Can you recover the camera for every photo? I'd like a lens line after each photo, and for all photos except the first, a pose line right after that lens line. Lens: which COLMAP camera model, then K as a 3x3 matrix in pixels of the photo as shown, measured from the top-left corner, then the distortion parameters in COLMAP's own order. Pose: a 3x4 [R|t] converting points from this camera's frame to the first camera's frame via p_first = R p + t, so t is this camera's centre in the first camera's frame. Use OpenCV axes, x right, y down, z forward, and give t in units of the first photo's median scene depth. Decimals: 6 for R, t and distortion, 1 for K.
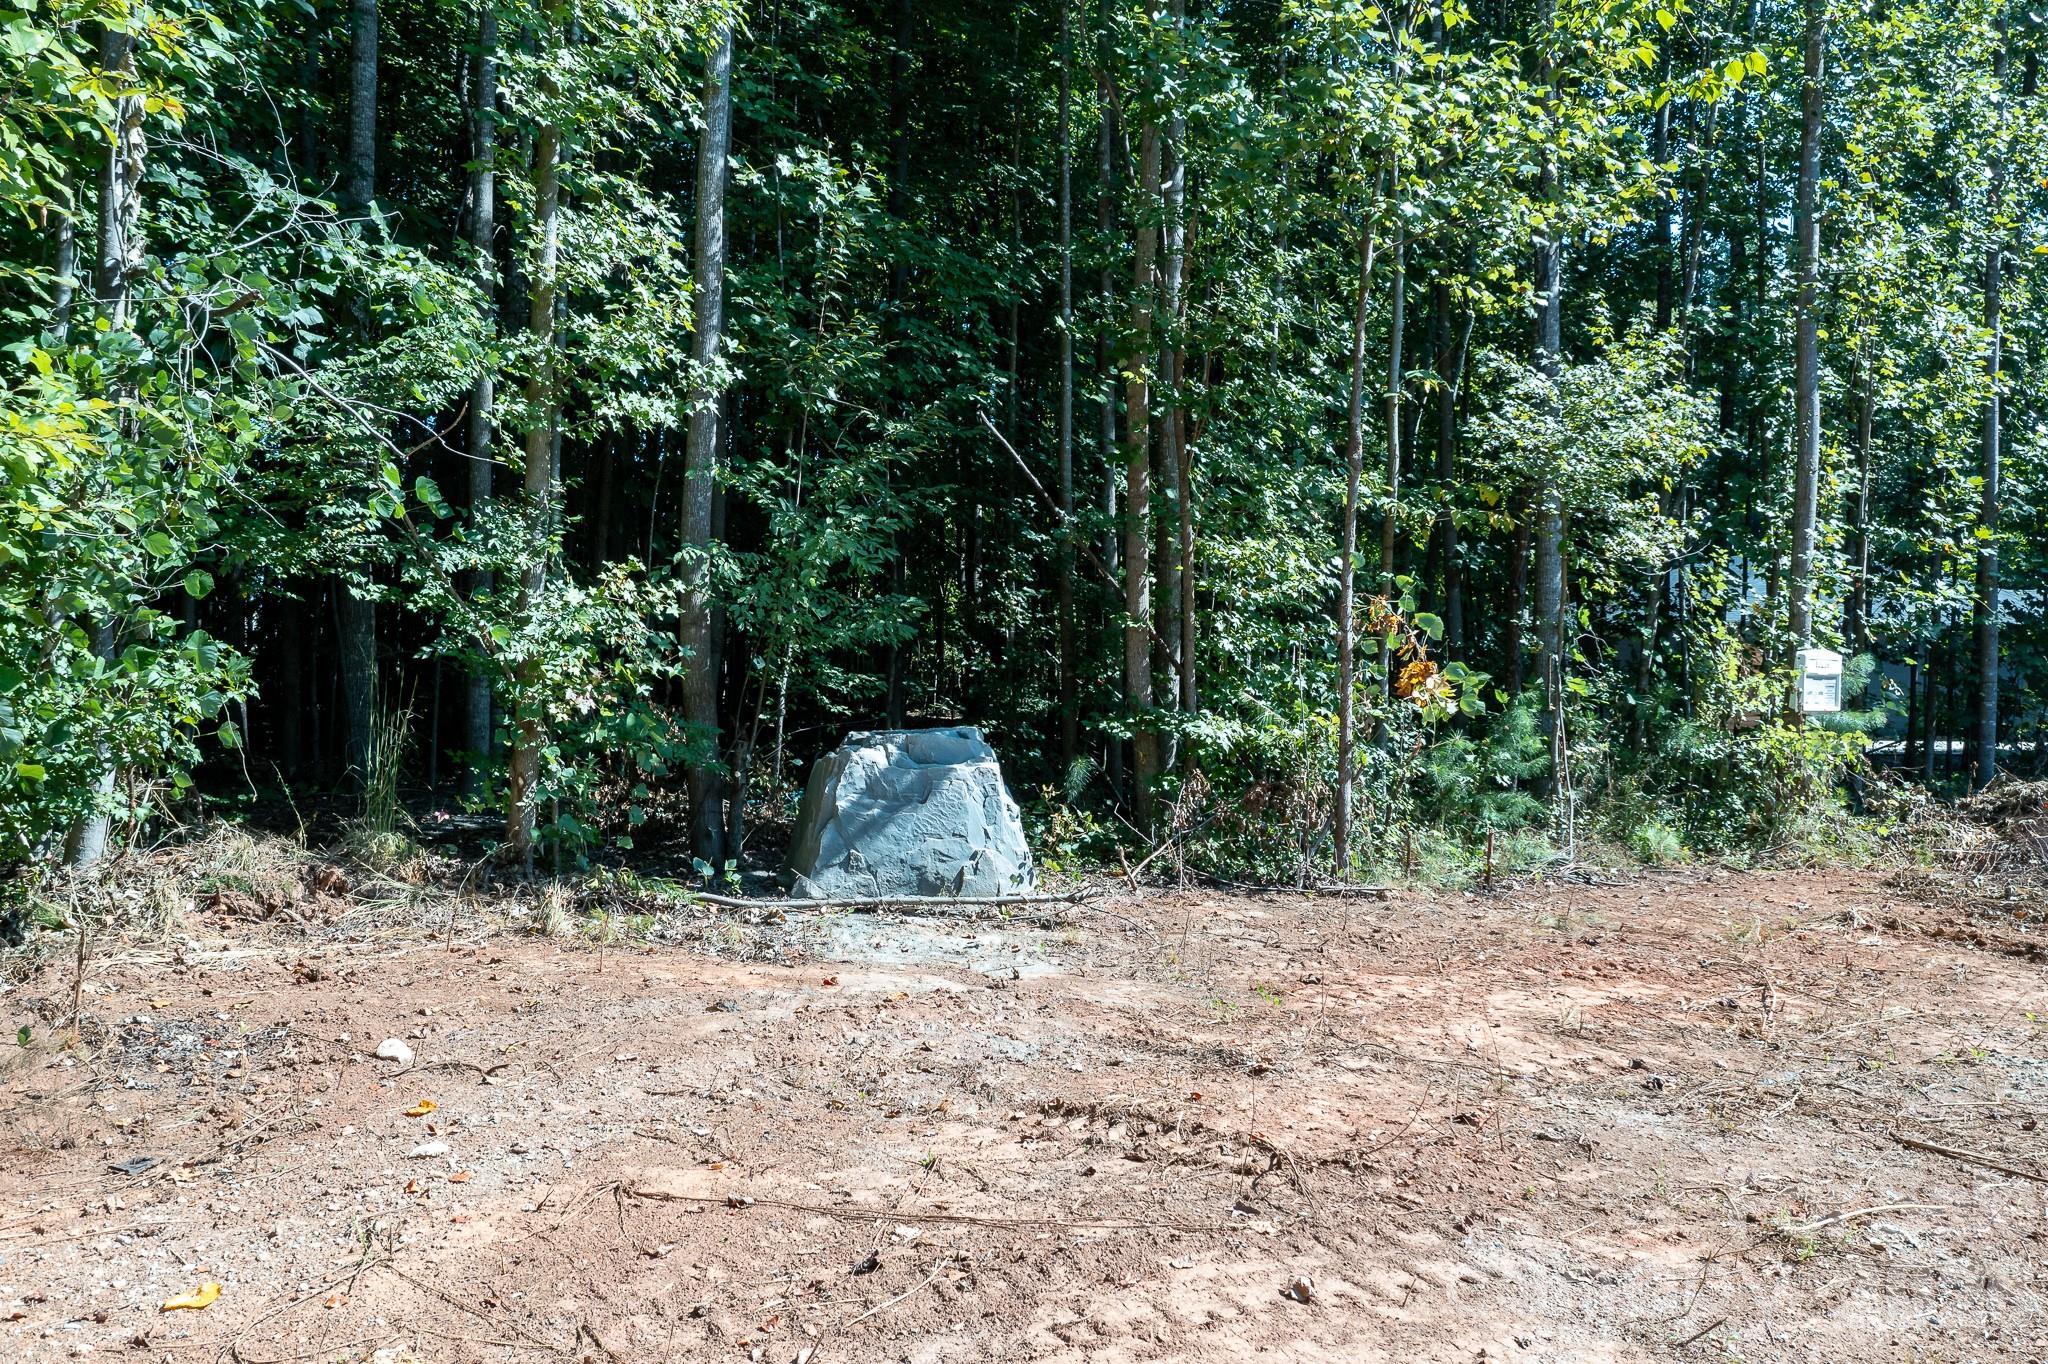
lens RADIAL K [[1615.7, 0, 1024.2], [0, 1615.7, 679.7], [0, 0, 1]] dist [-0.009299, 0.002849]
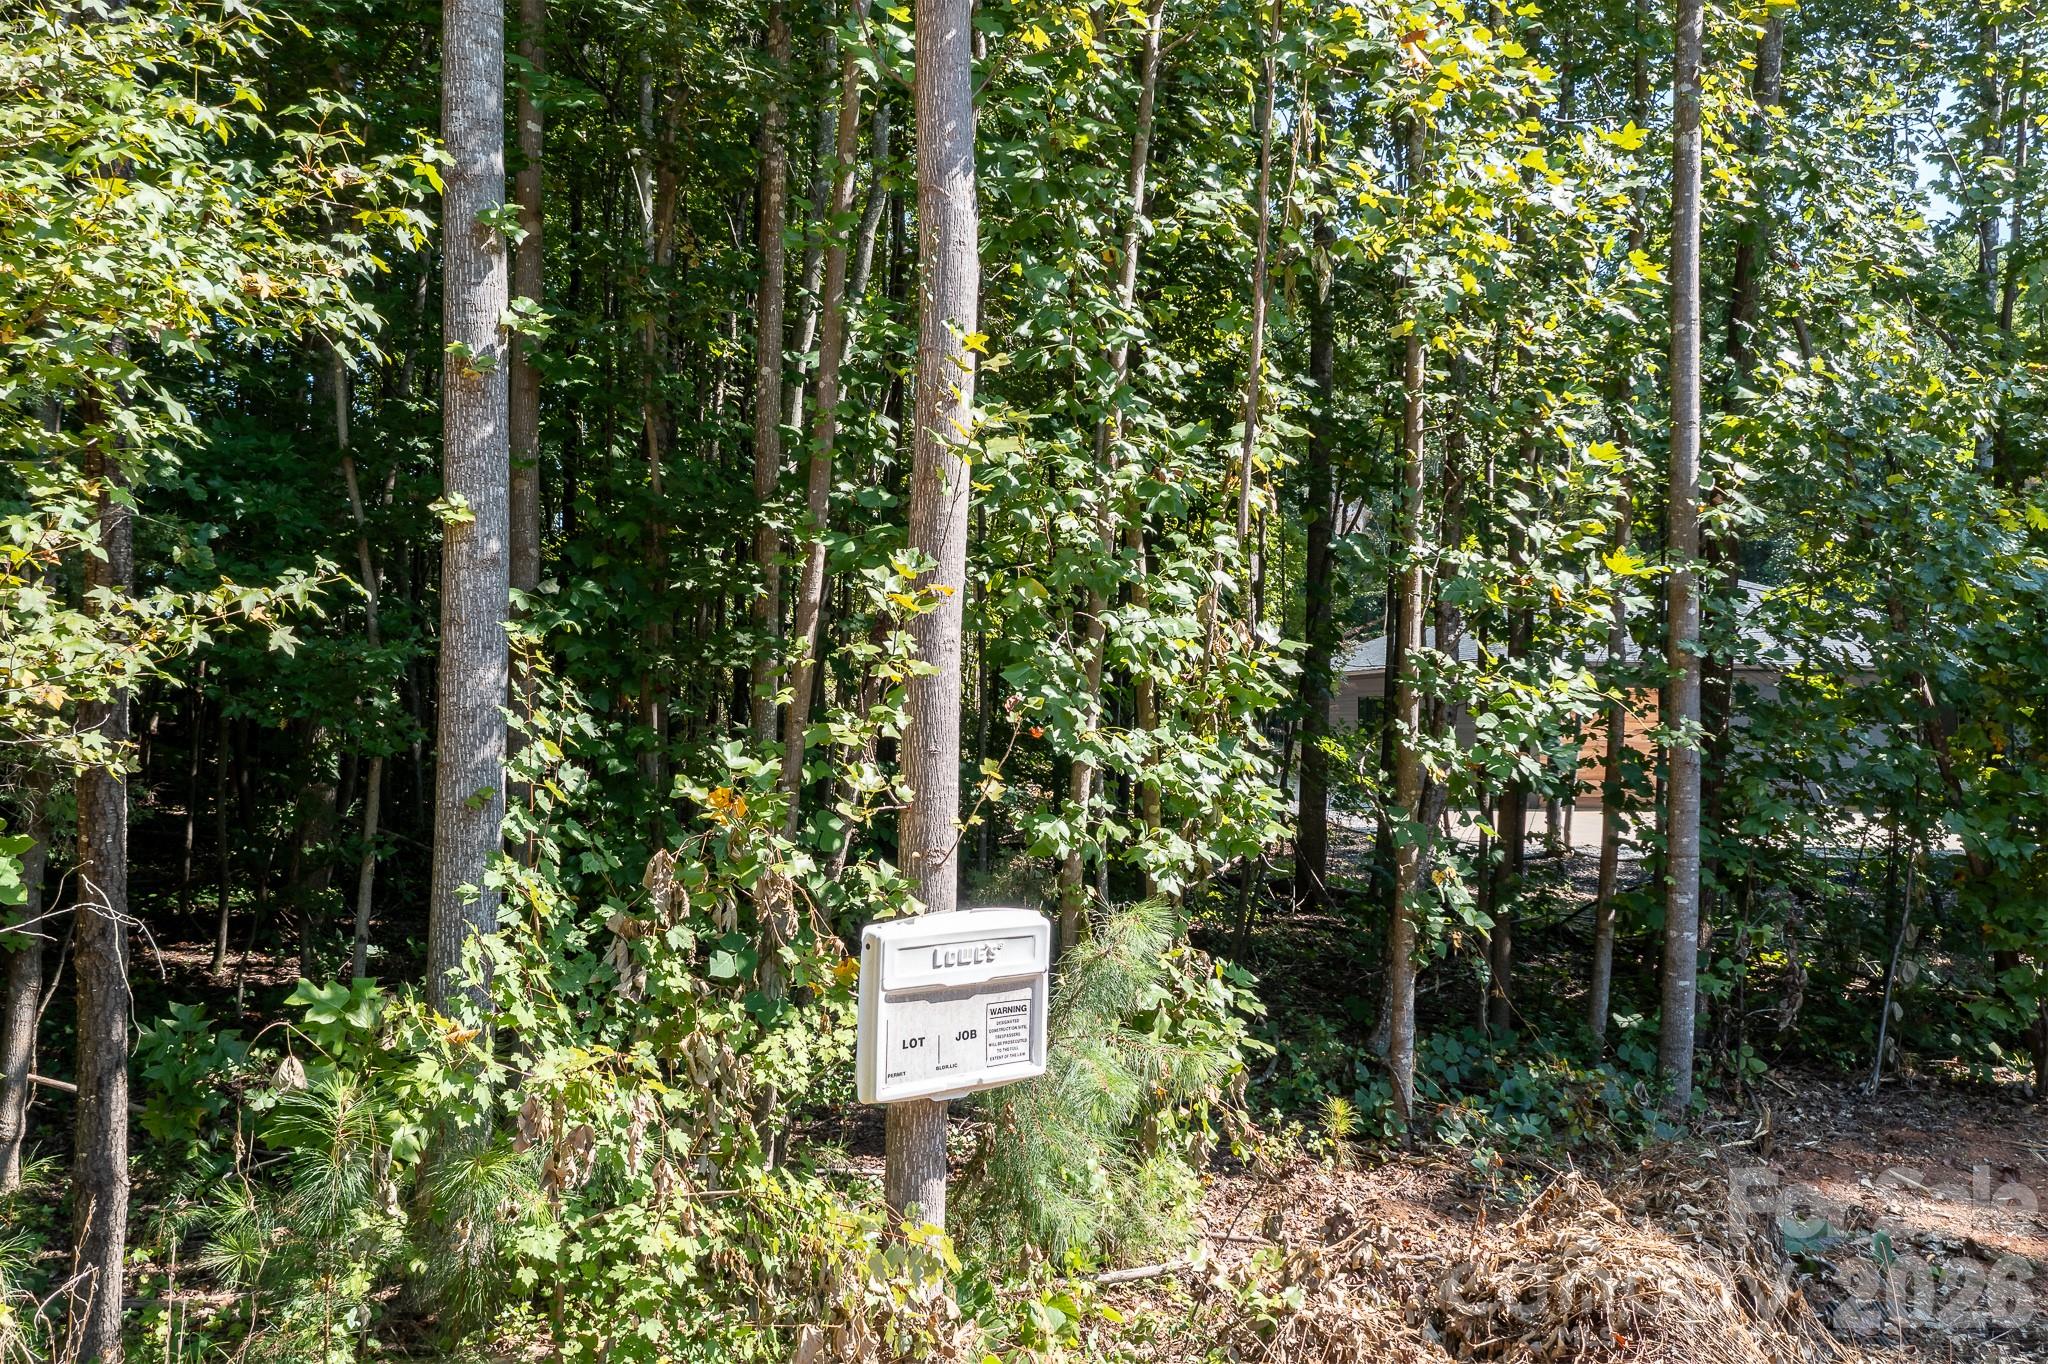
lens RADIAL K [[1615.7, 0, 1023.8], [0, 1615.7, 683.8], [0, 0, 1]] dist [-0.009299, 0.002849]
pose [[0.999922, 0.003851, 0.011912, 0.398373], [-0.003892, 0.999987, 0.003357, -0.054250], [-0.011899, -0.003404, 0.999923, 0.508193]]
